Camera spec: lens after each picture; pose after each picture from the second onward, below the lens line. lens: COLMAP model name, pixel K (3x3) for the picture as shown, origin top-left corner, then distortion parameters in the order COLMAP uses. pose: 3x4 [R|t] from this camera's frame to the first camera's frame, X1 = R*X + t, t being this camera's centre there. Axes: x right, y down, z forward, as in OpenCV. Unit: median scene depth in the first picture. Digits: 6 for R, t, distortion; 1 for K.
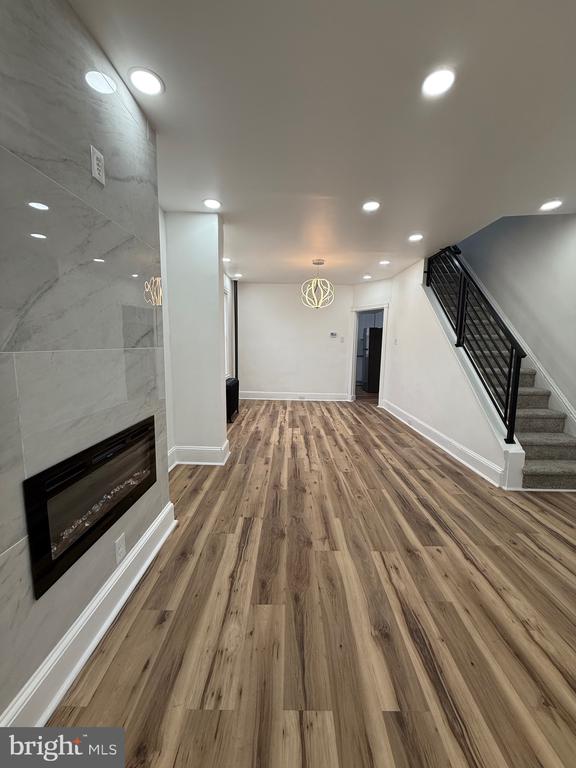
lens RADIAL K [[306.4, 0, 288.0], [0, 306.4, 382.5], [0, 0, 1]] dist [-0.000701, 0.000237]
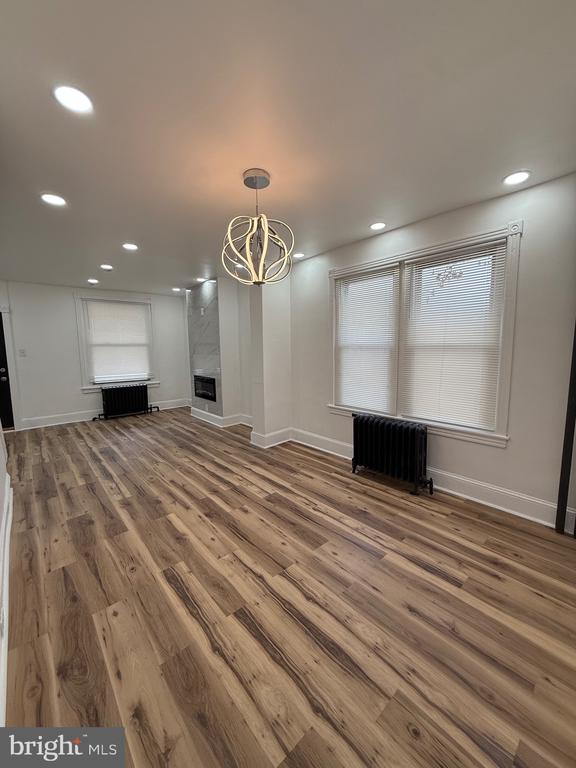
lens RADIAL K [[306.4, 0, 287.3], [0, 306.4, 376.8], [0, 0, 1]] dist [-0.000701, 0.000237]
pose [[-0.750369, 0.066128, -0.657703, 0.659038], [-0.080483, 0.978441, 0.190200, -0.356056], [0.656101, 0.195654, -0.728870, 2.452511]]
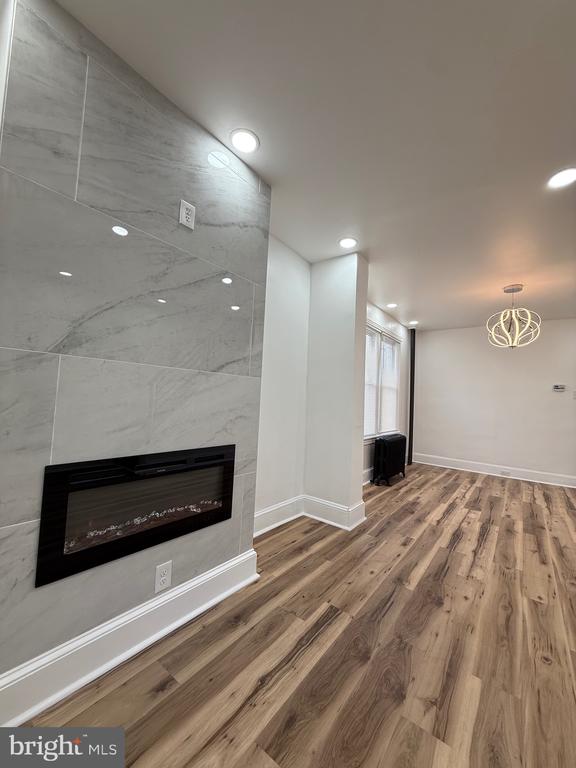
lens RADIAL K [[306.4, 0, 288.0], [0, 306.4, 382.5], [0, 0, 1]] dist [-0.000701, 0.000237]
pose [[0.797212, -0.010266, -0.603613, 0.191623], [-0.111617, 0.980111, -0.164086, 0.037633], [0.593292, 0.198185, 0.780210, 0.211276]]
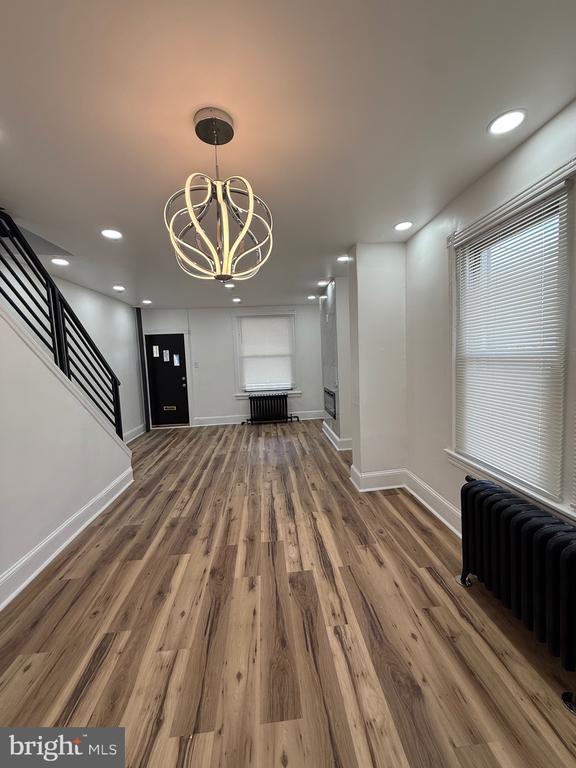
lens RADIAL K [[306.4, 0, 287.8], [0, 306.4, 378.1], [0, 0, 1]] dist [-0.000701, 0.000237]
pose [[-0.995754, 0.038594, -0.083573, 0.107290], [0.021149, 0.979497, 0.200343, -0.368168], [0.089592, 0.197725, -0.976155, 2.357928]]
